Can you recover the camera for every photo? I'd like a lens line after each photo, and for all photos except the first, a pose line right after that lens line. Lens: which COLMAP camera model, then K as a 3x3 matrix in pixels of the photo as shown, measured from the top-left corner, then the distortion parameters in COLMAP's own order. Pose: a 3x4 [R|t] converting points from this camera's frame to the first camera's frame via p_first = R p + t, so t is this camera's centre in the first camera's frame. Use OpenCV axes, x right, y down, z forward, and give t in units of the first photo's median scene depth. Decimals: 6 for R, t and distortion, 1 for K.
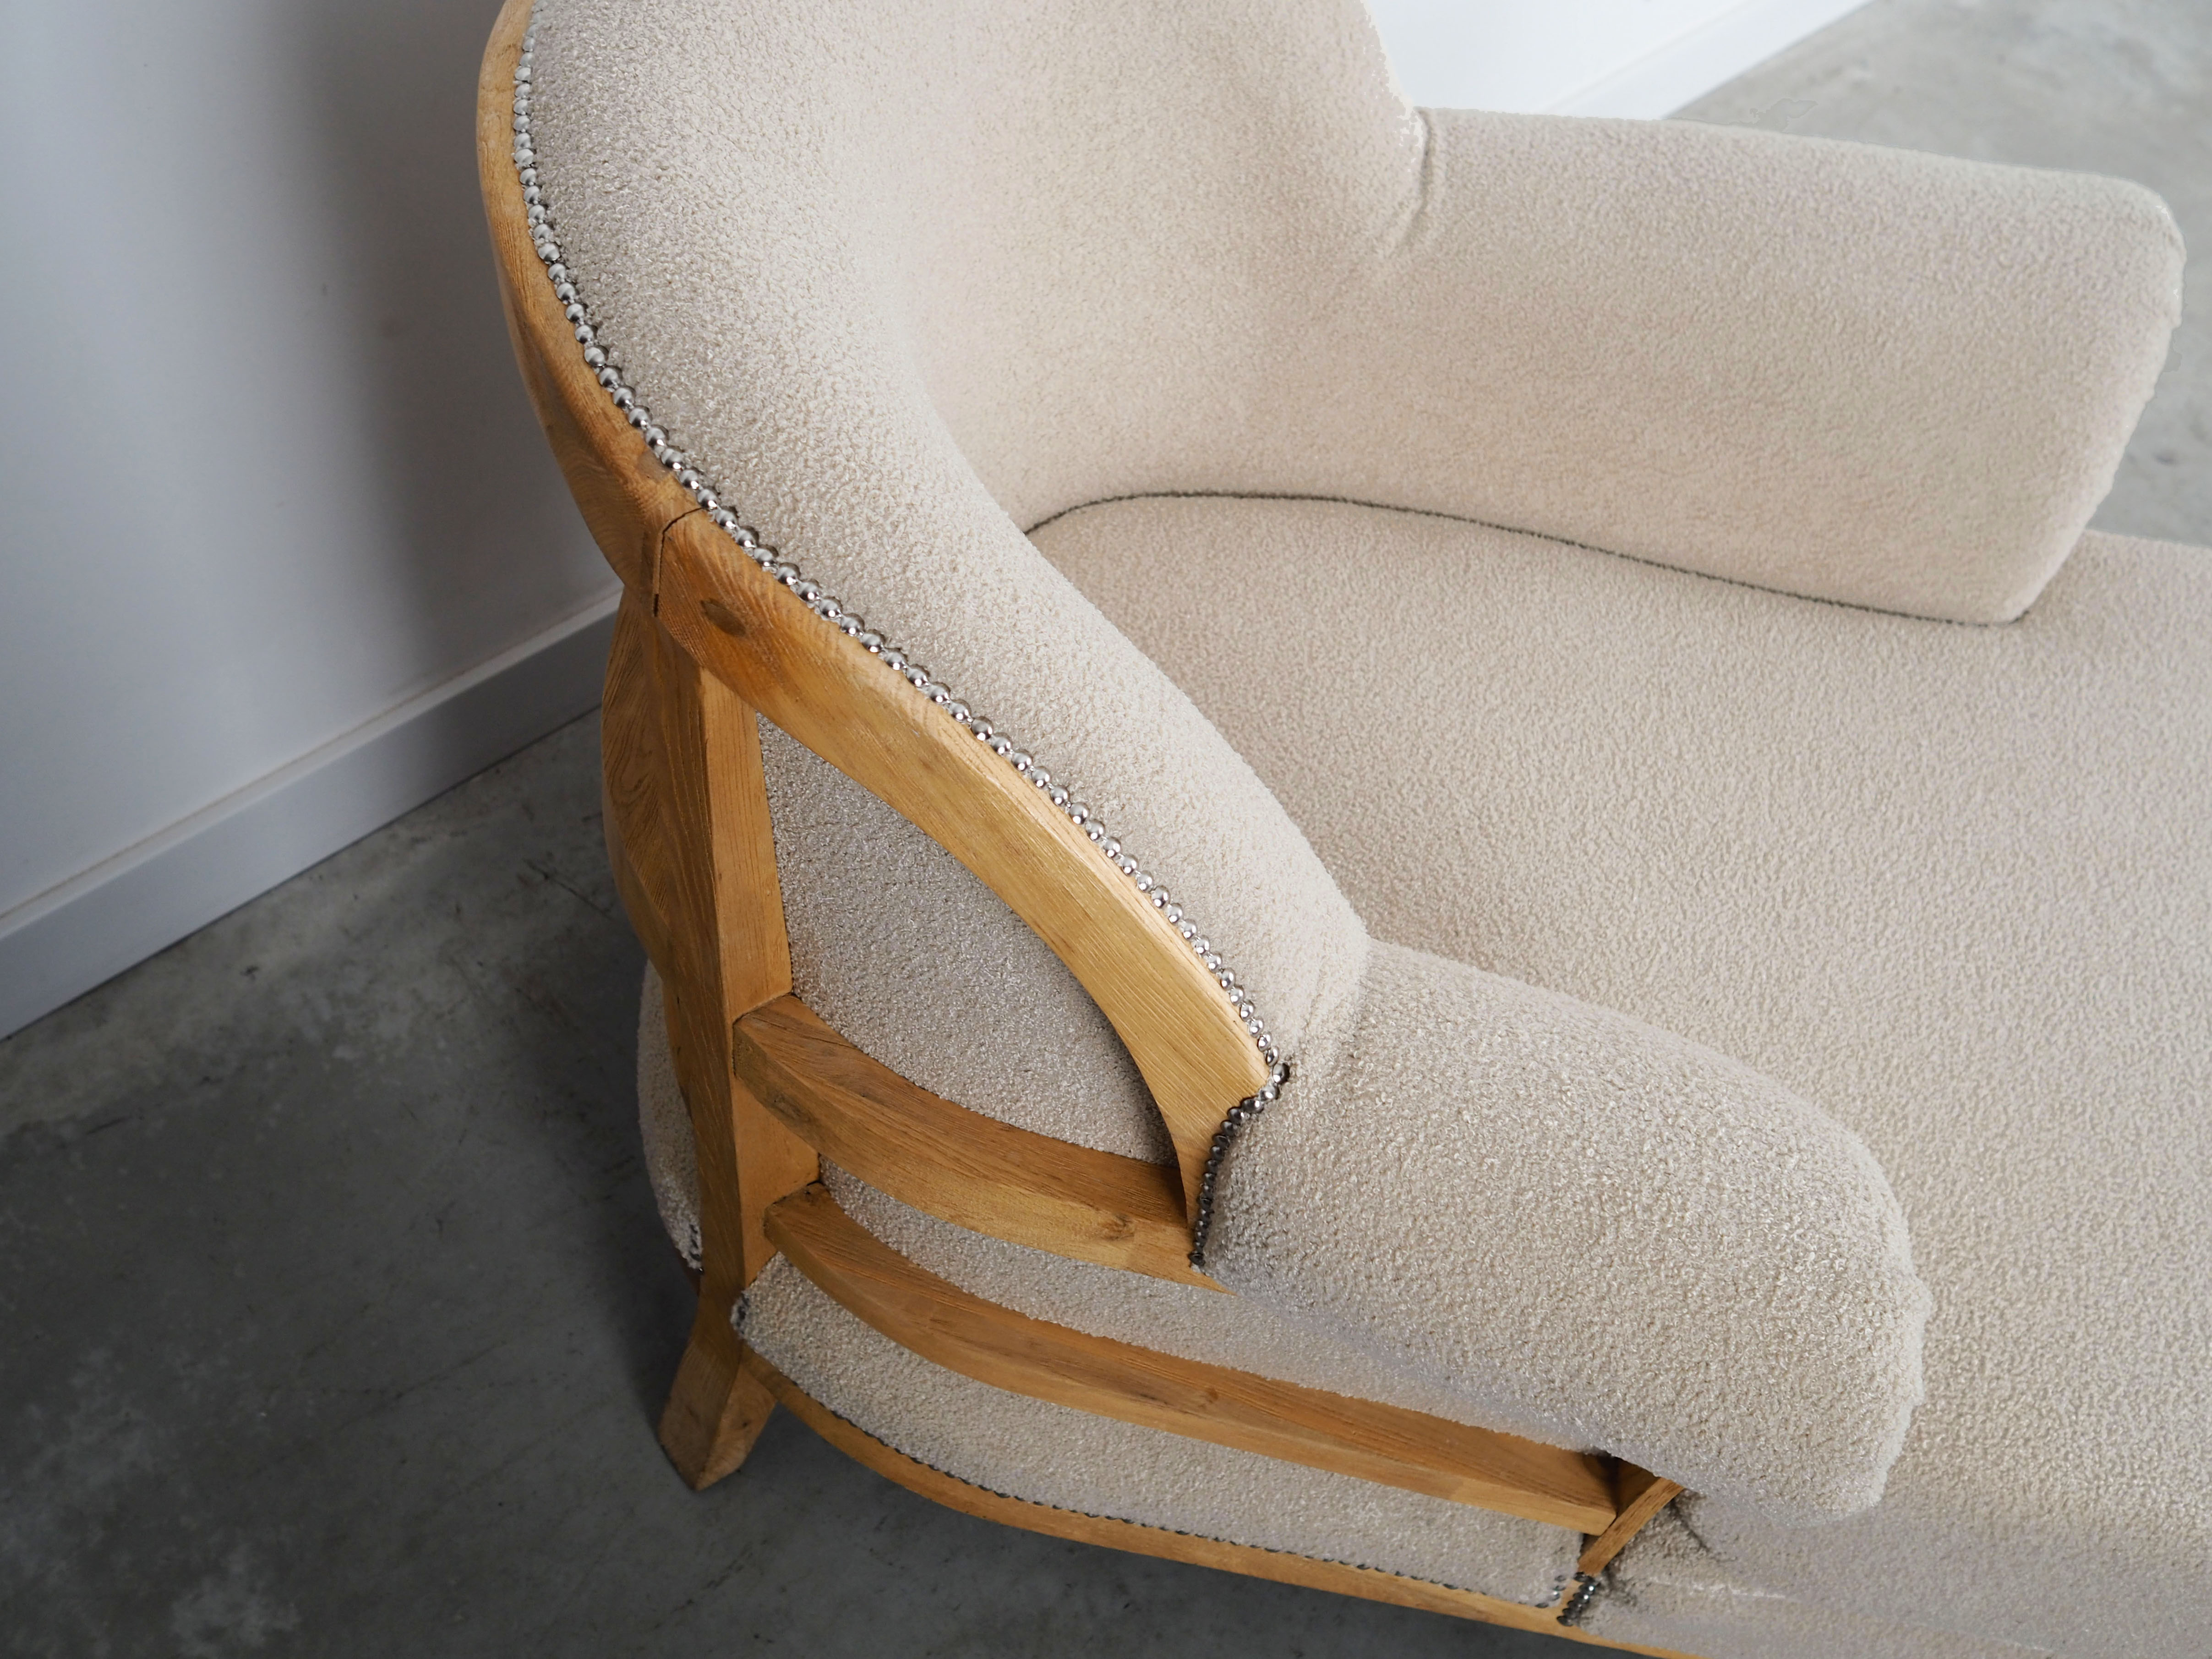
lens RADIAL K [[2276.9, 0, 1039.9], [0, 2276.9, 793.5], [0, 0, 1]] dist [-0.024131, -0.026847]
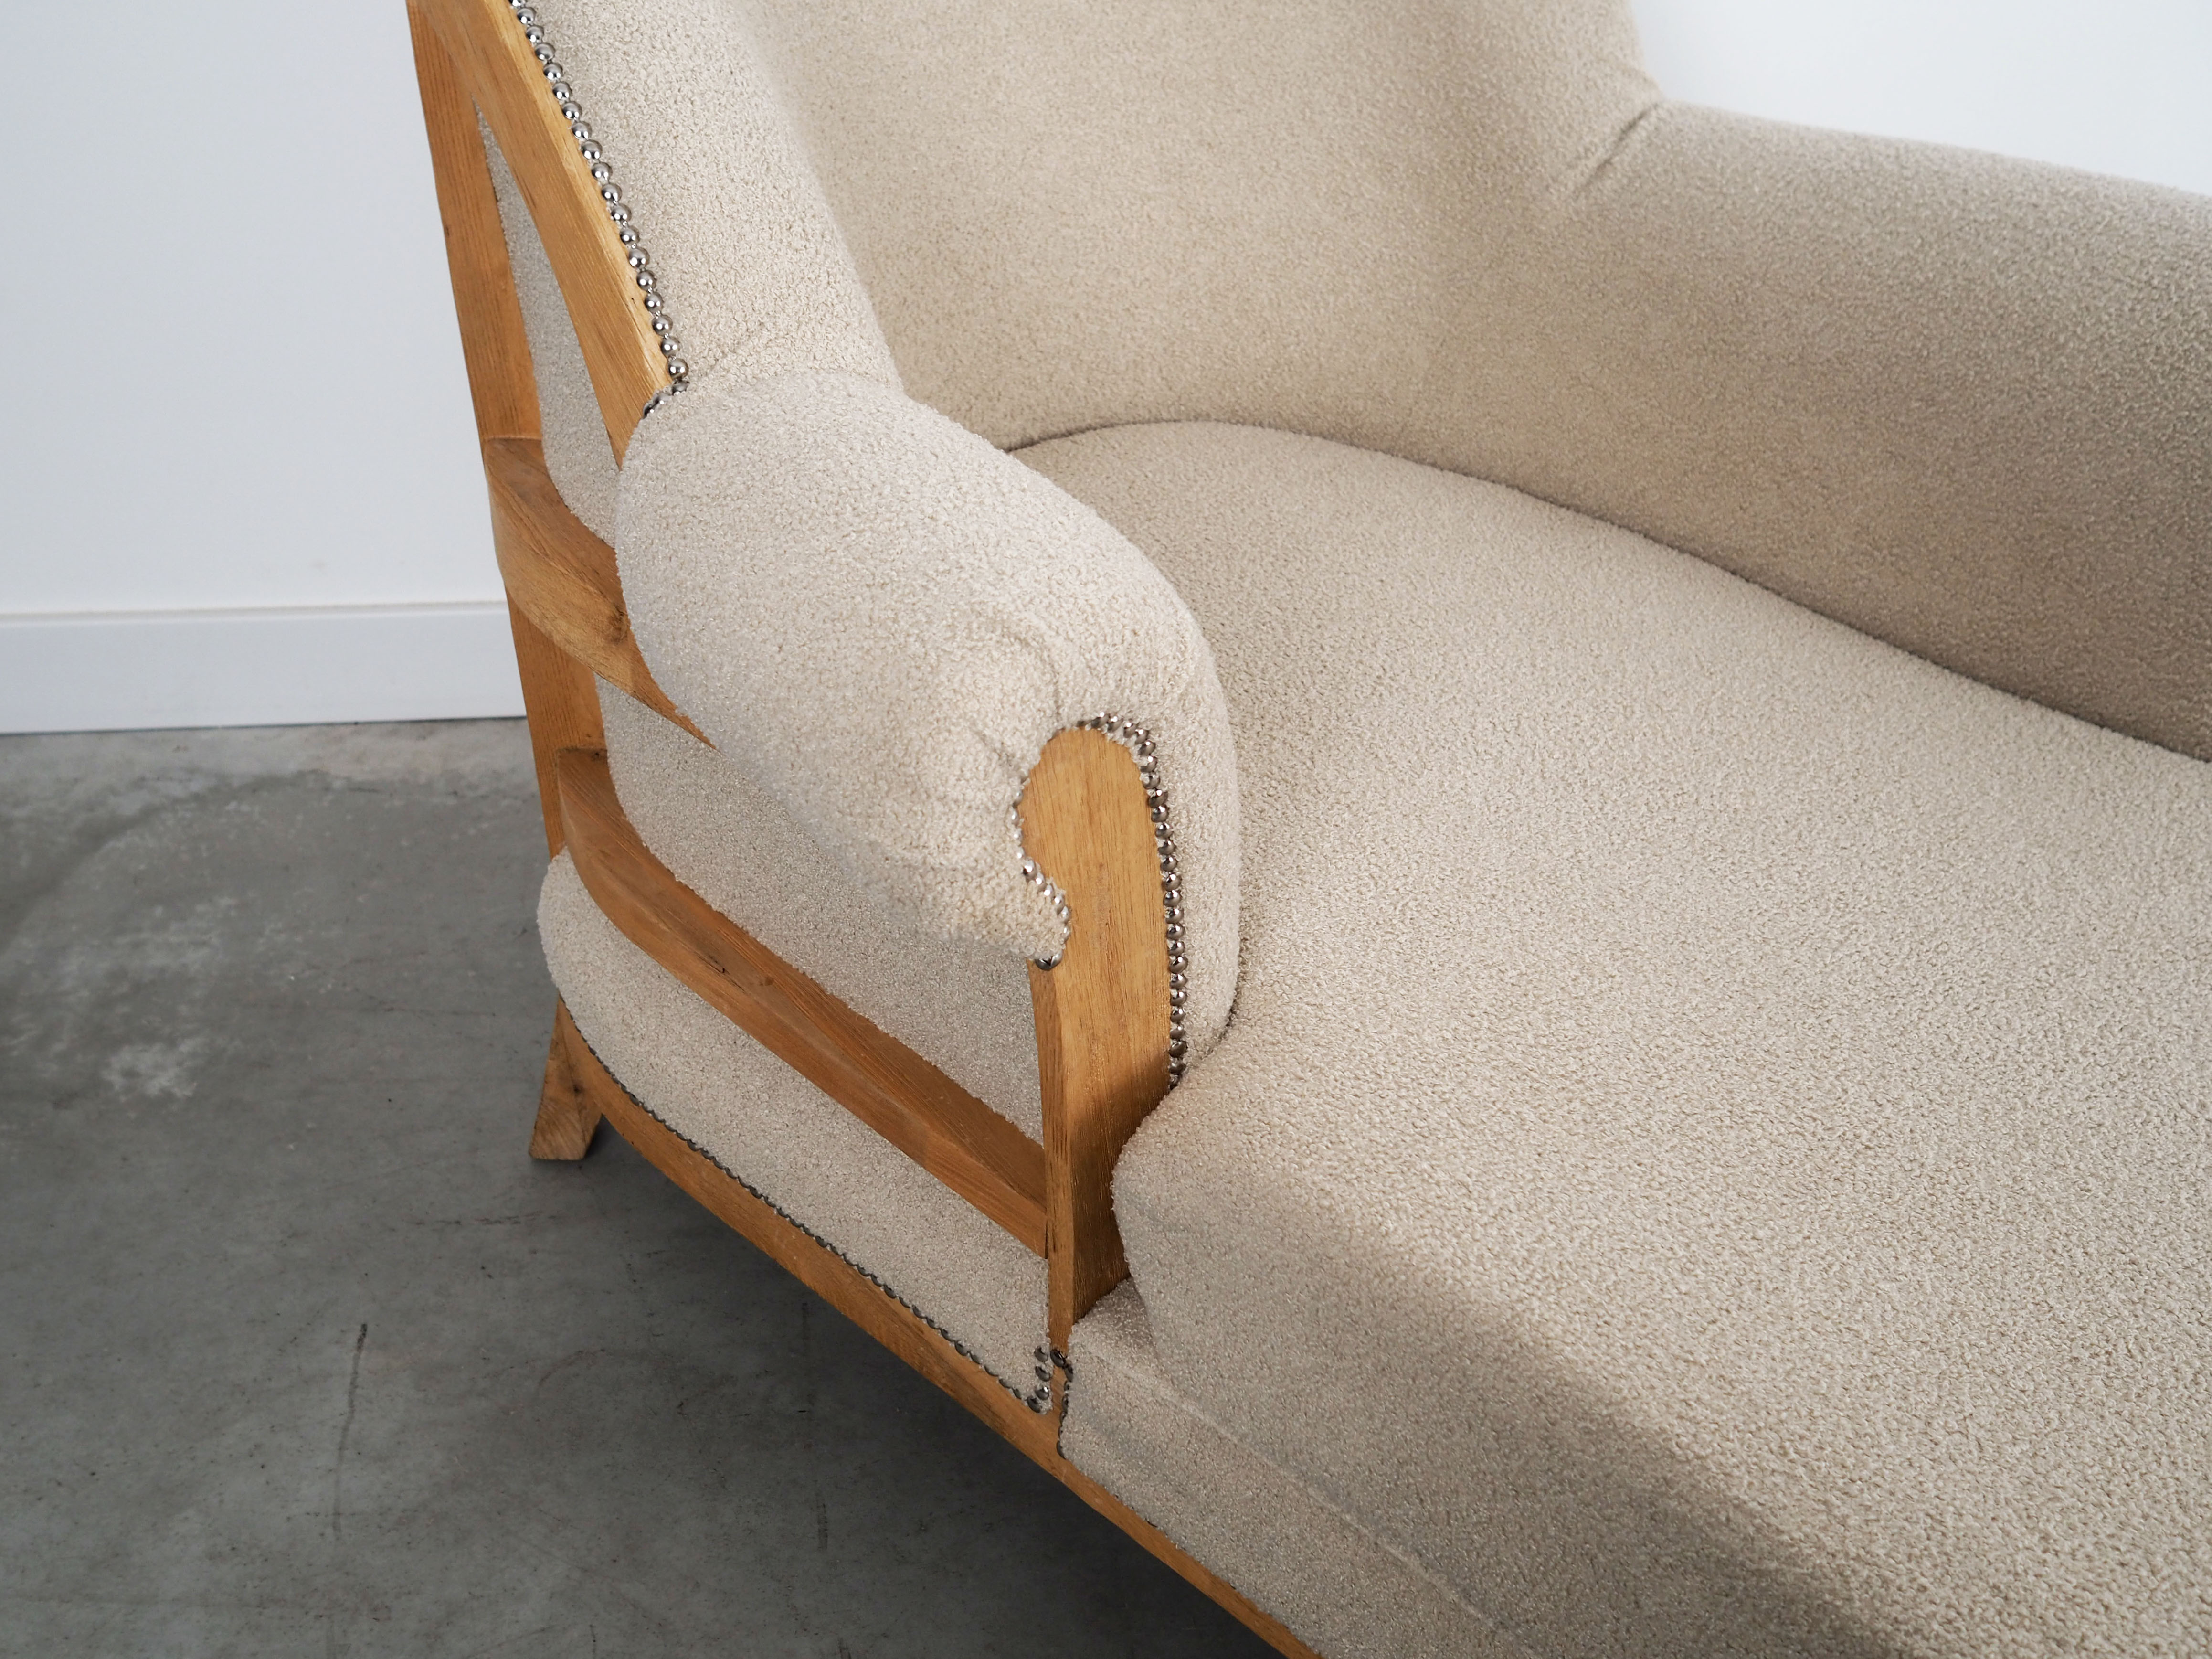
lens RADIAL K [[2412.0, 0, 999.6], [0, 2412.0, 896.1], [0, 0, 1]] dist [-0.023626, 0.005921]
pose [[0.806390, 0.251284, -0.535342, 0.596262], [-0.398723, 0.899561, -0.178355, 0.320175], [0.436755, 0.357278, 0.825589, 0.147034]]
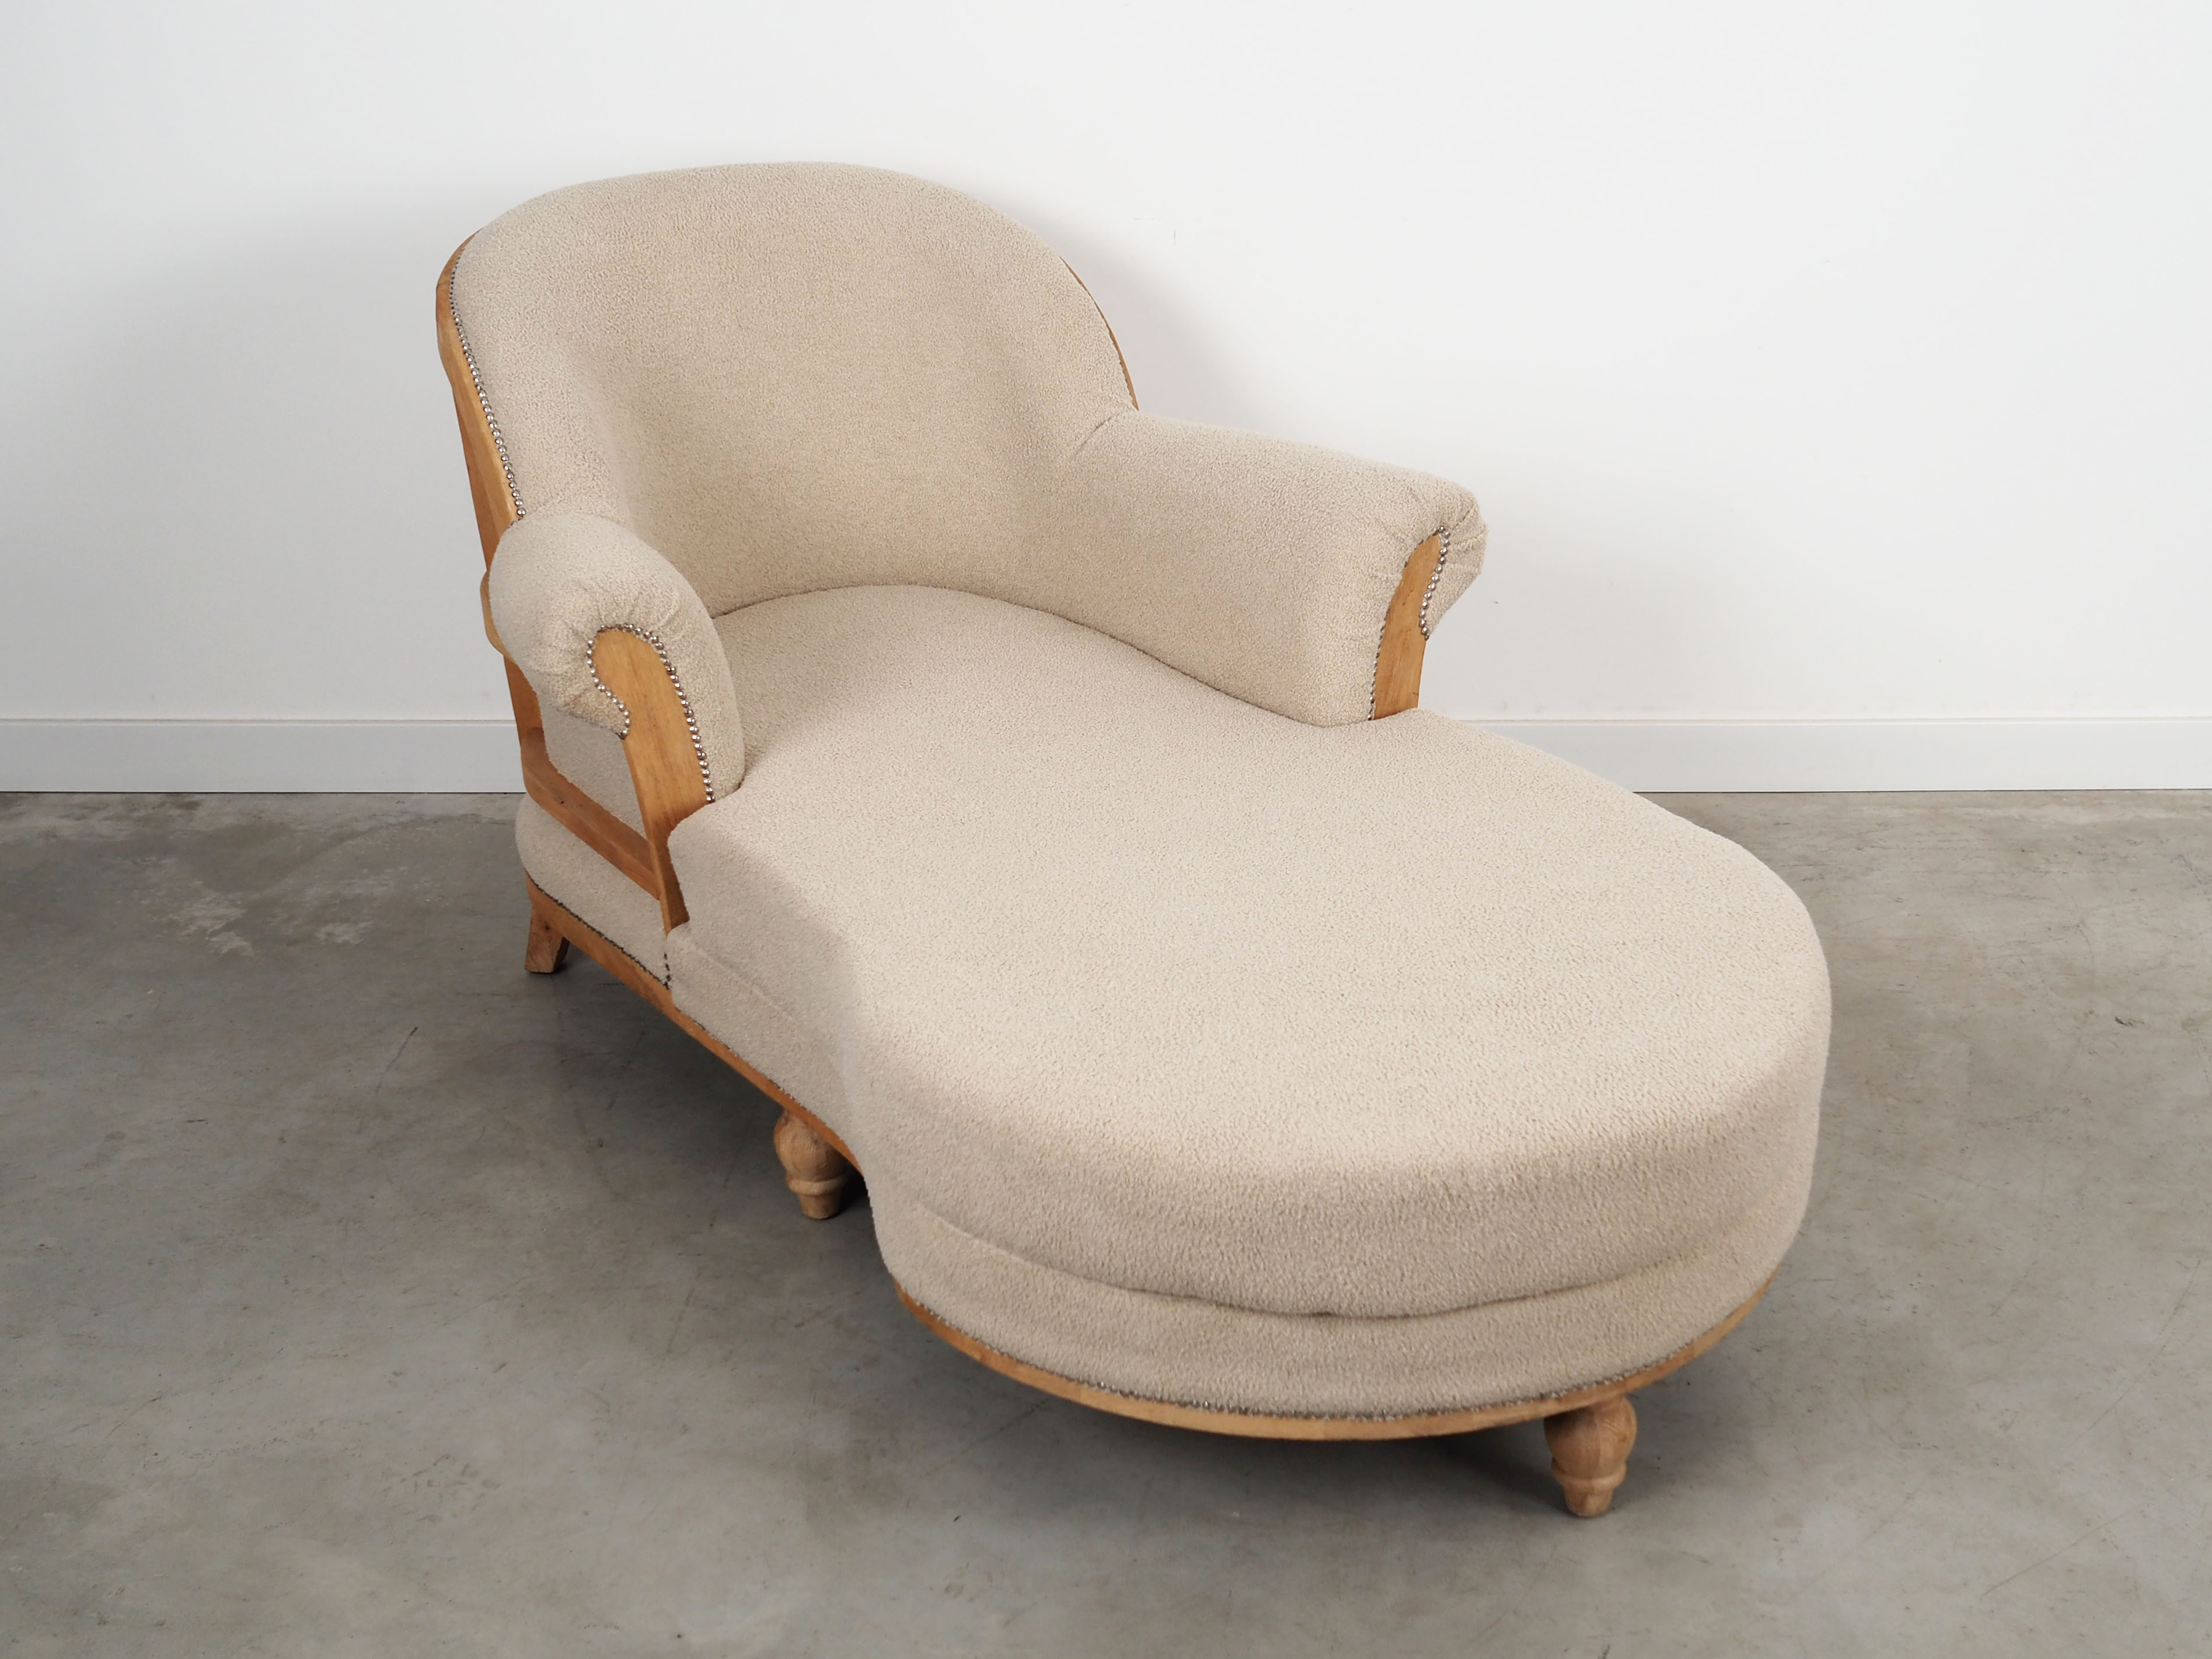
lens RADIAL K [[2834.0, 0, 1168.9], [0, 2834.0, 909.5], [0, 0, 1]] dist [-0.034498, 0.051520]
pose [[0.702170, 0.164746, -0.692687, 1.912909], [-0.461689, 0.845965, -0.266808, 0.666211], [0.542033, 0.507151, 0.670073, -0.331467]]
